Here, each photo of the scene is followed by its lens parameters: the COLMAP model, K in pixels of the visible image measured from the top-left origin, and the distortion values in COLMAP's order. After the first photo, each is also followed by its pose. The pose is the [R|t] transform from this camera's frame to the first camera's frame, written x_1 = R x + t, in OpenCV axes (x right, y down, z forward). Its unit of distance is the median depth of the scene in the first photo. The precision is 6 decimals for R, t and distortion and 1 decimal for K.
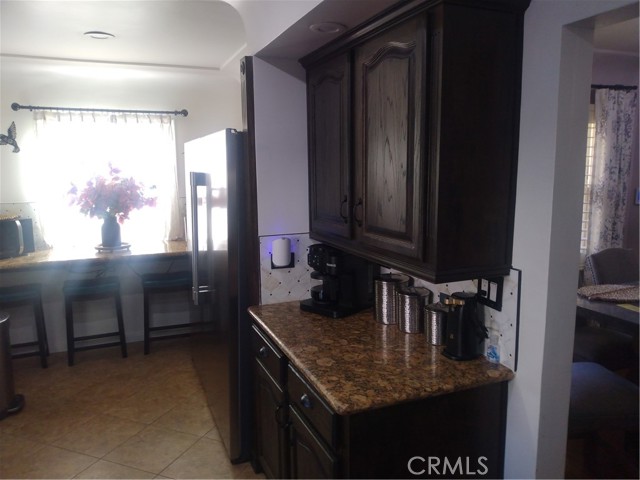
lens RADIAL K [[494.9, 0, 320.1], [0, 494.9, 239.9], [0, 0, 1]] dist [0.055139, -0.088128]
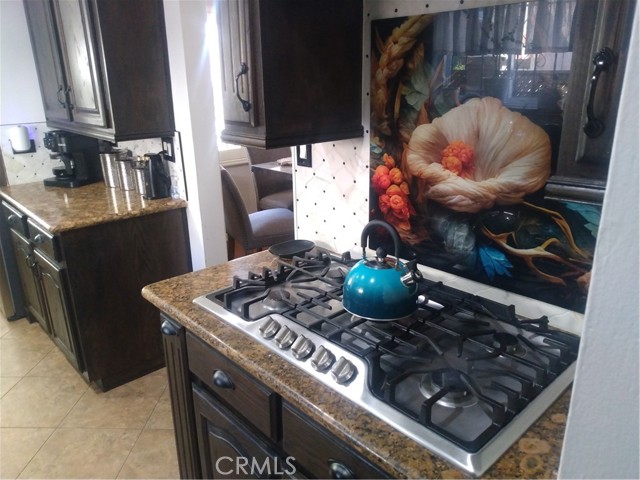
lens RADIAL K [[494.9, 0, 319.1], [0, 494.9, 238.5], [0, 0, 1]] dist [0.055139, -0.088128]
pose [[0.940668, -0.114418, 0.319456, 0.116623], [0.059107, 0.982294, 0.177776, 0.055835], [-0.334141, -0.148346, 0.930776, -0.240592]]
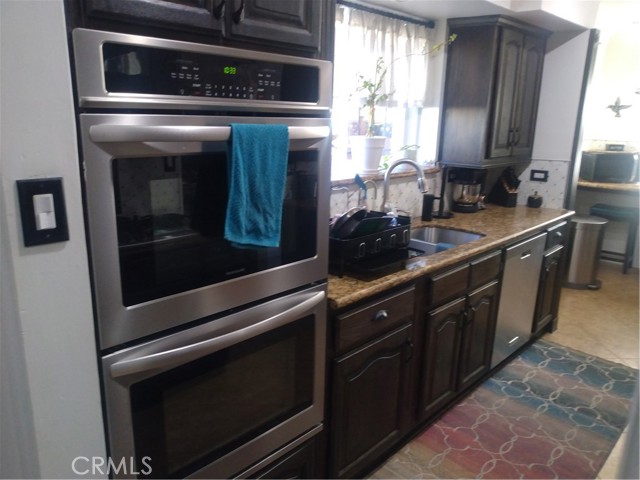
lens RADIAL K [[494.9, 0, 316.9], [0, 494.9, 237.7], [0, 0, 1]] dist [0.055139, -0.088128]
pose [[0.412248, 0.244662, -0.877606, 0.221722], [-0.160498, 0.967706, 0.194387, 0.048399], [0.896823, 0.060719, 0.438203, -0.268799]]
